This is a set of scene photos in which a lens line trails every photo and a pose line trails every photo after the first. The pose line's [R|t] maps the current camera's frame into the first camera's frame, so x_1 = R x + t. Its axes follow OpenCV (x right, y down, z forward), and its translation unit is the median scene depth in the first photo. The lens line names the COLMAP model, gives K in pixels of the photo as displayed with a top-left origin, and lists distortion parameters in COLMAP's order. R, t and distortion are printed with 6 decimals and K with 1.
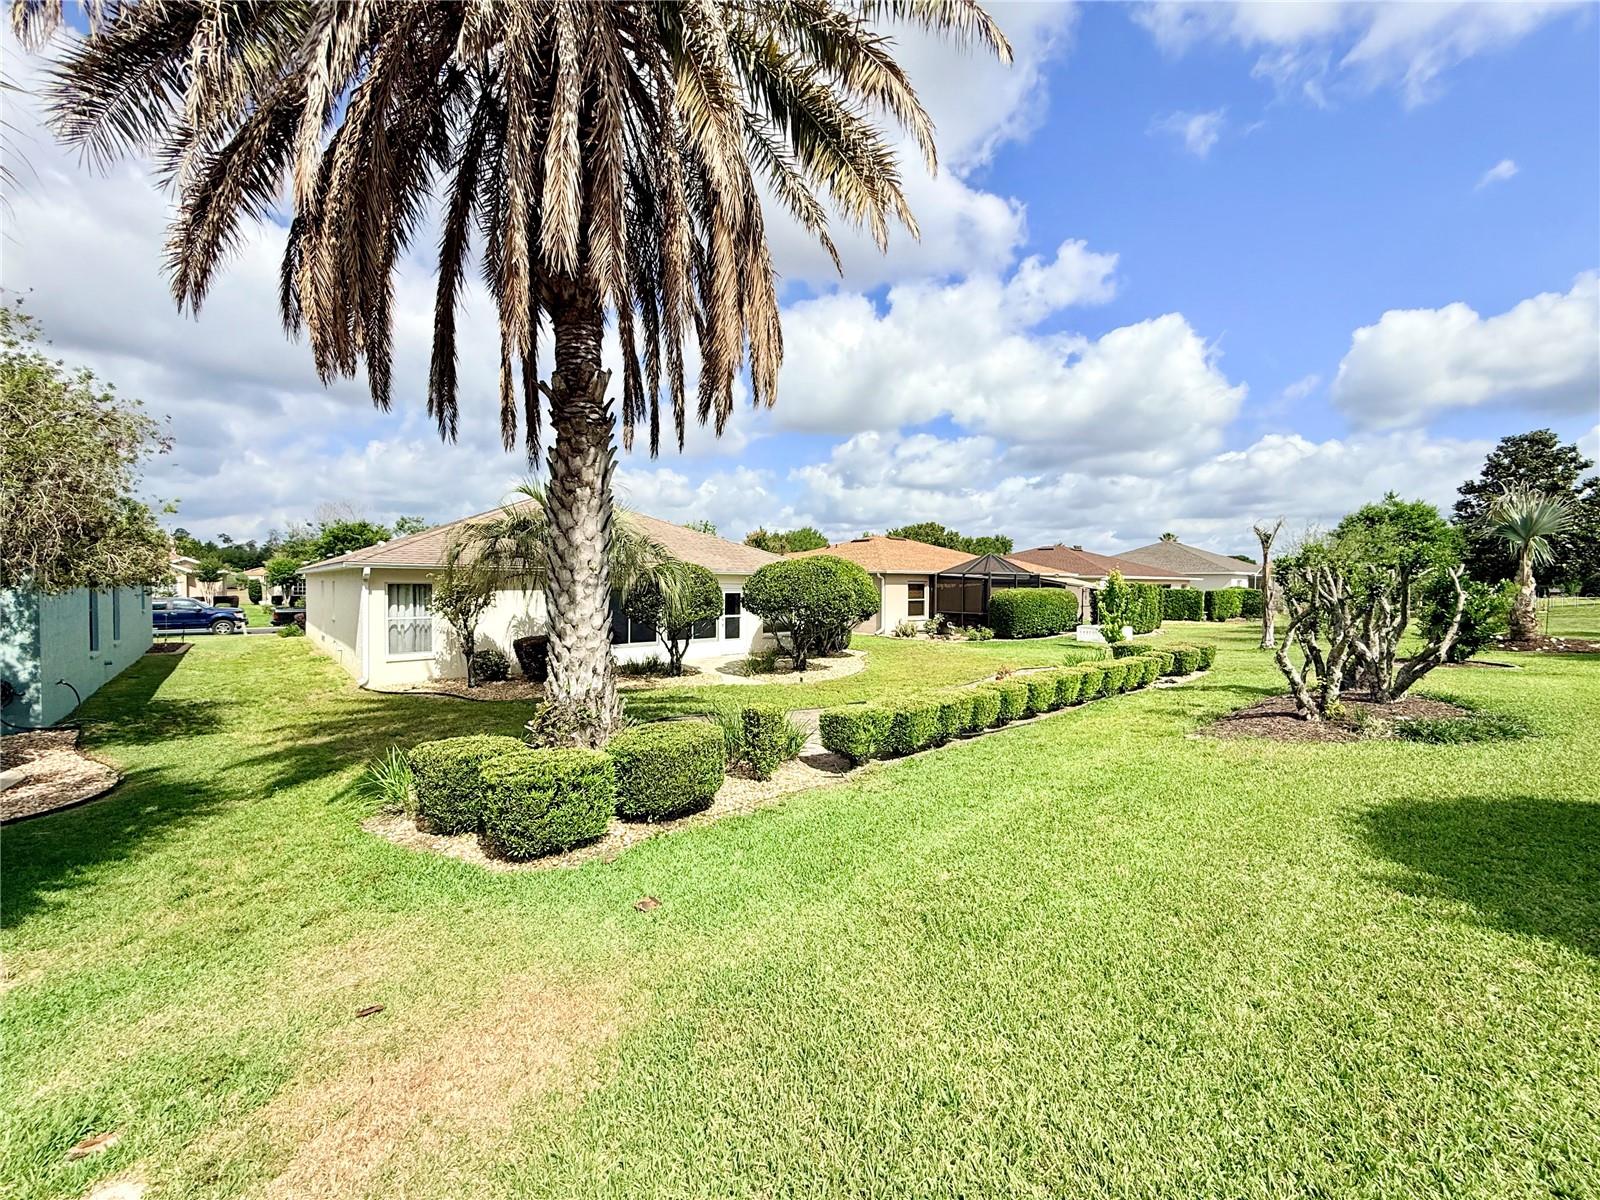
lens RADIAL K [[641.5, 0, 794.7], [0, 641.5, 598.2], [0, 0, 1]] dist [-0.000937, 0.000338]
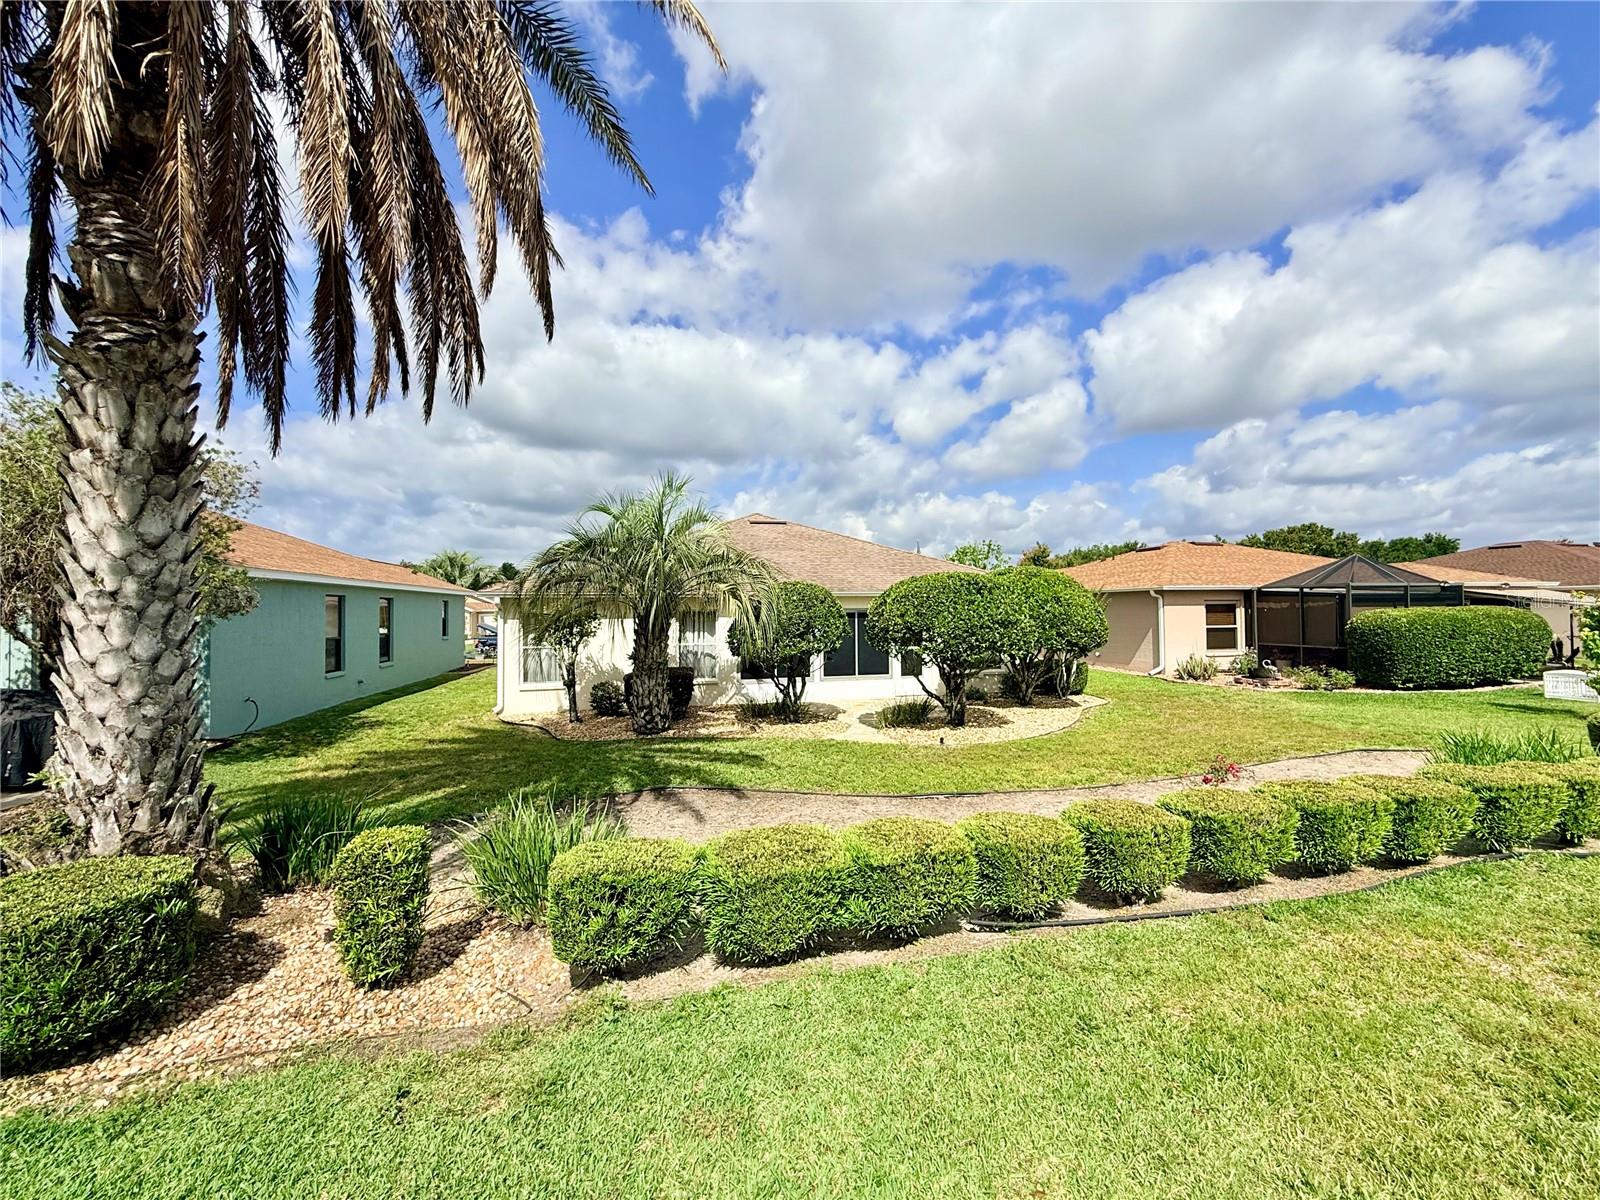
lens RADIAL K [[636.5, 0, 798.9], [0, 636.5, 655.3], [0, 0, 1]] dist [-0.000657, 0.000005]
pose [[0.878536, 0.018704, -0.477309, 0.117621], [0.004118, 0.998899, 0.046723, -0.000651], [0.477658, -0.043014, 0.877492, 0.167277]]
